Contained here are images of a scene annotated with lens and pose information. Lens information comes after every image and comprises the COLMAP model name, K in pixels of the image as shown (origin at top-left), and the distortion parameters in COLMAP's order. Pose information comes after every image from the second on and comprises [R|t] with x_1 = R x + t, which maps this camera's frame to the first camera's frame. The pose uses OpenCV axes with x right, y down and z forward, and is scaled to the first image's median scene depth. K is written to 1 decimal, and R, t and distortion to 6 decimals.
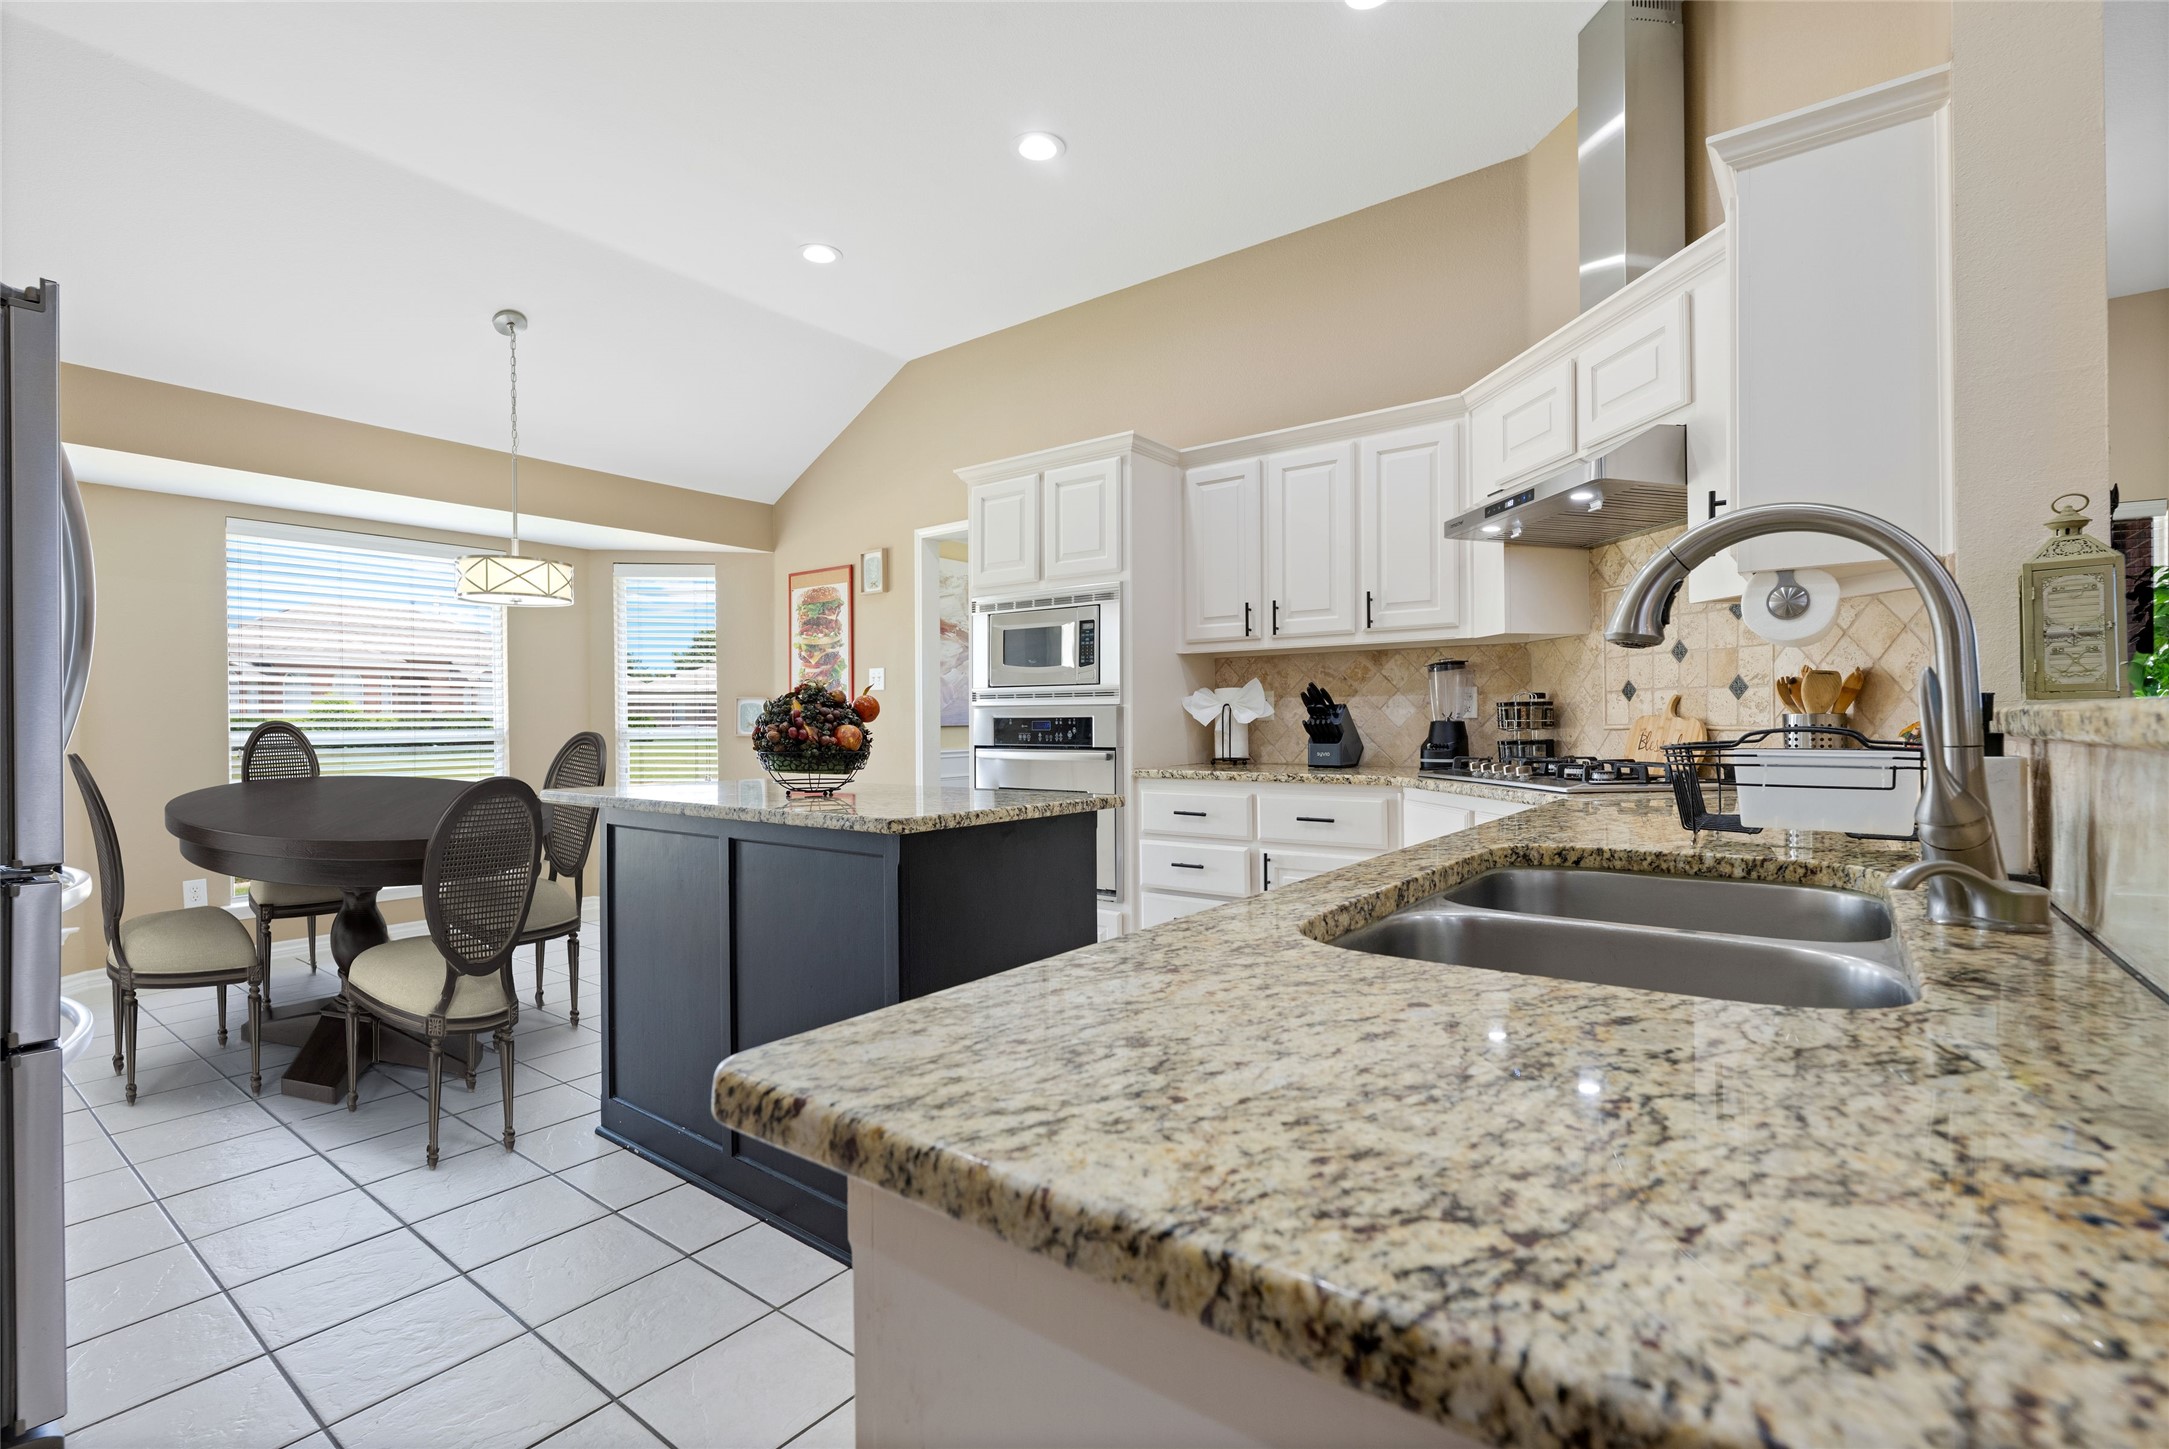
lens RADIAL K [[975.1, 0, 1084.5], [0, 975.1, 724.5], [0, 0, 1]] dist [0.000114, 0.000003]
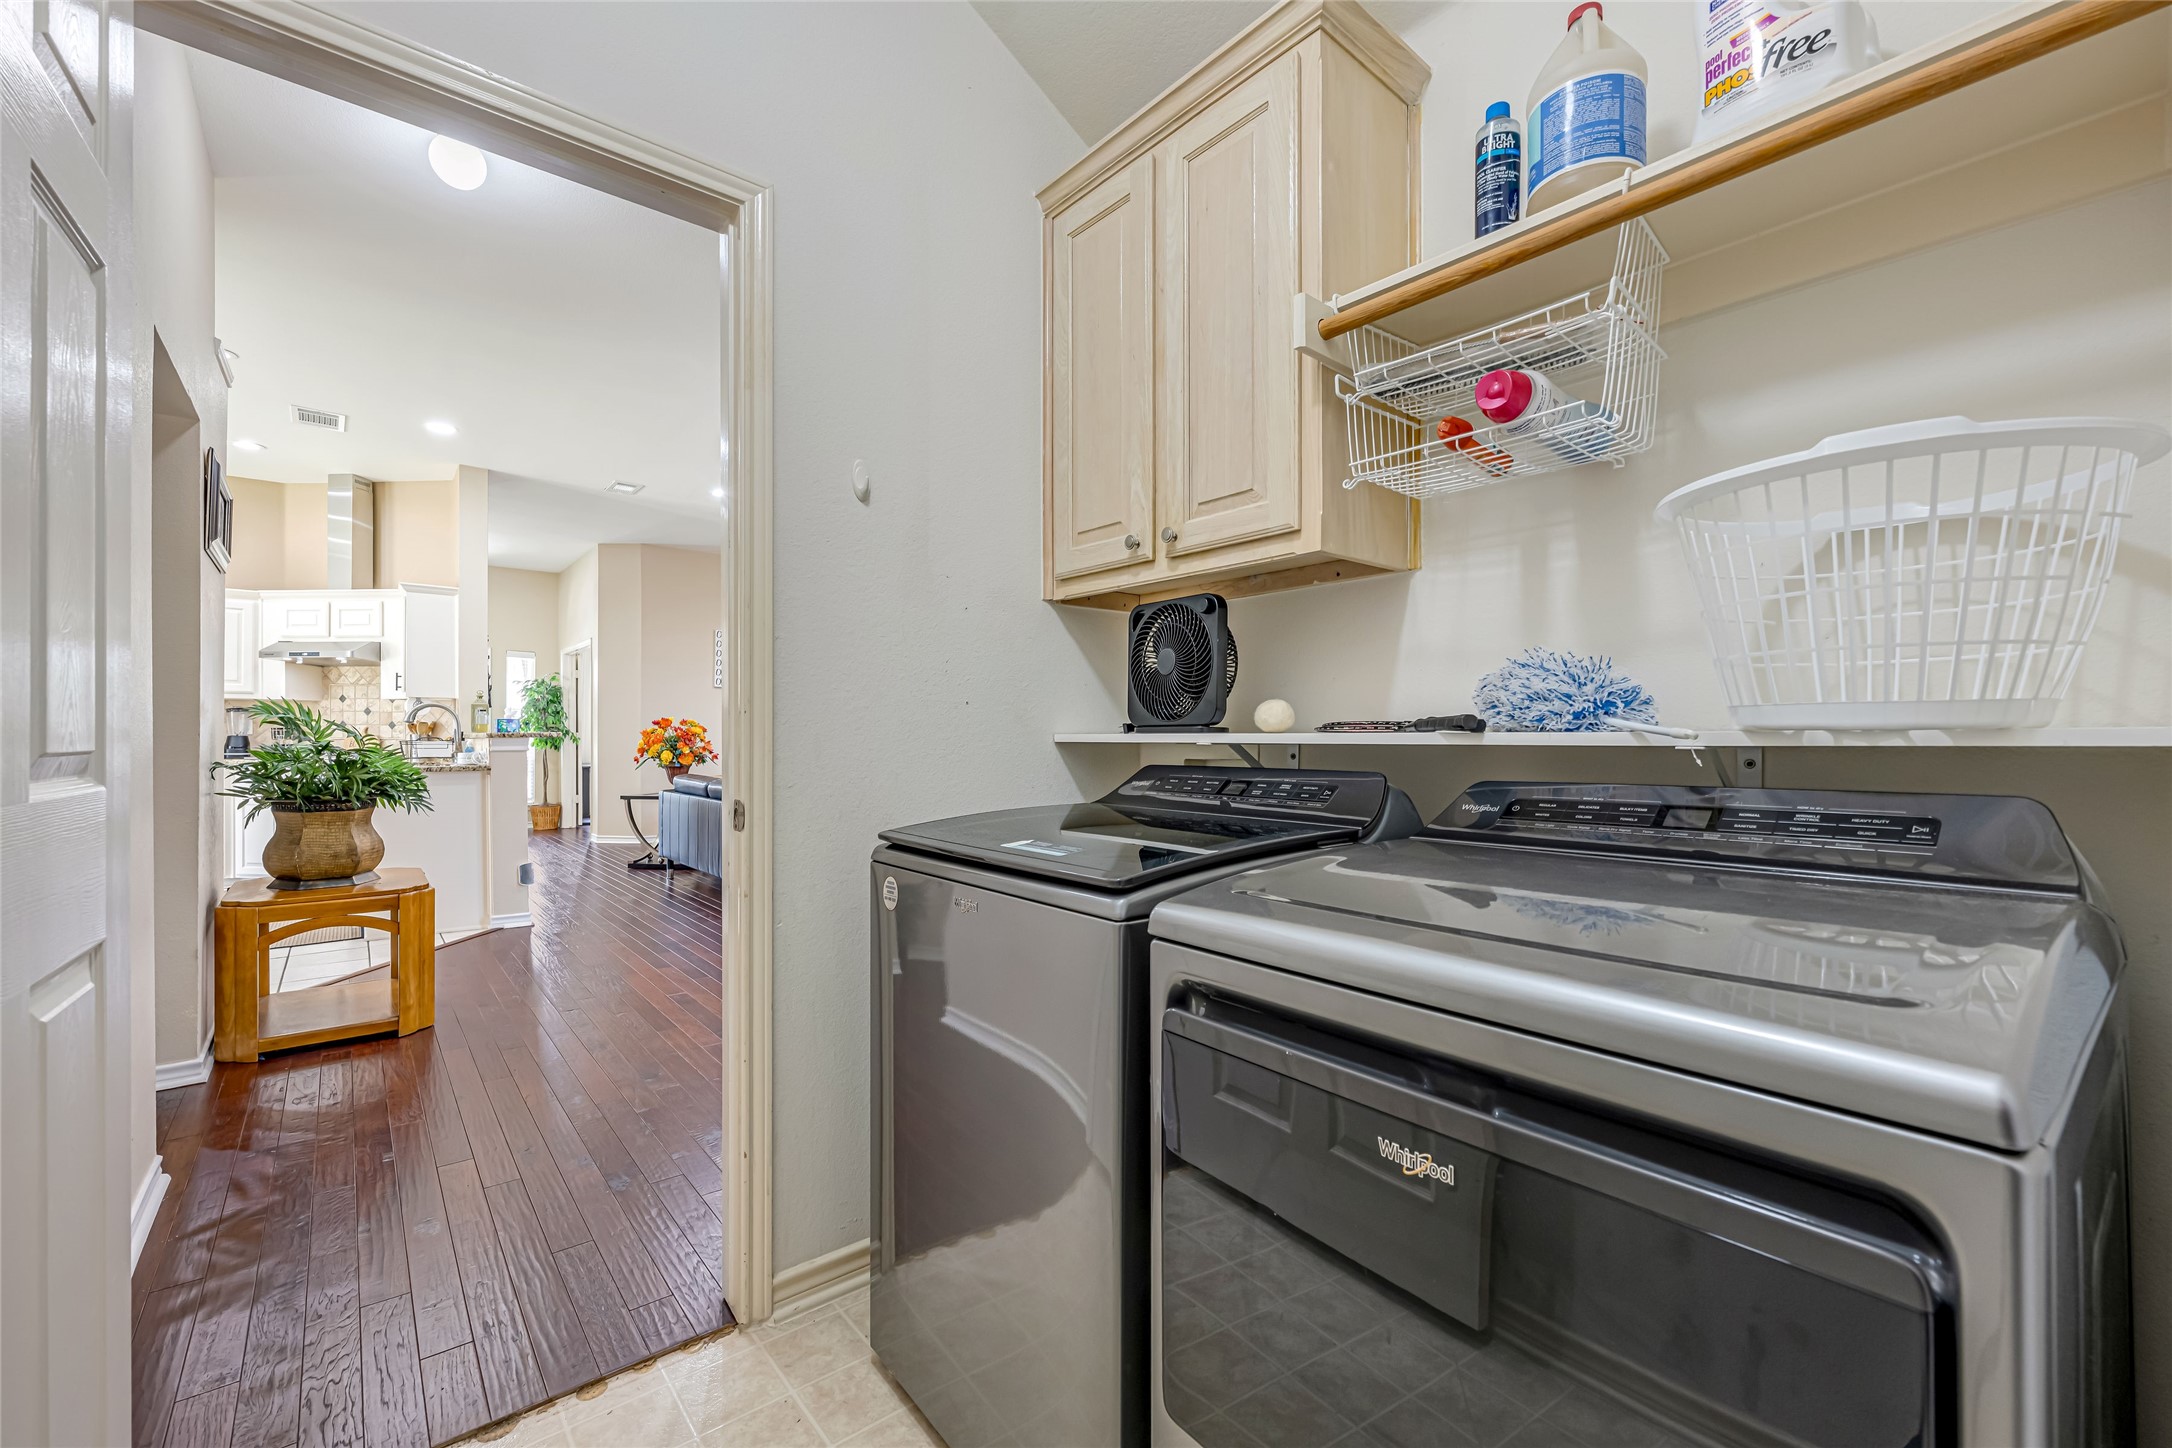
lens RADIAL K [[870.9, 0, 1089.5], [0, 870.9, 731.0], [0, 0, 1]] dist [-0.000847, -0.000341]
pose [[0.211413, 0.010403, 0.977341, -1.520348], [-0.000228, 0.999944, -0.010594, 0.008491], [-0.977397, 0.002017, 0.211404, -1.698074]]
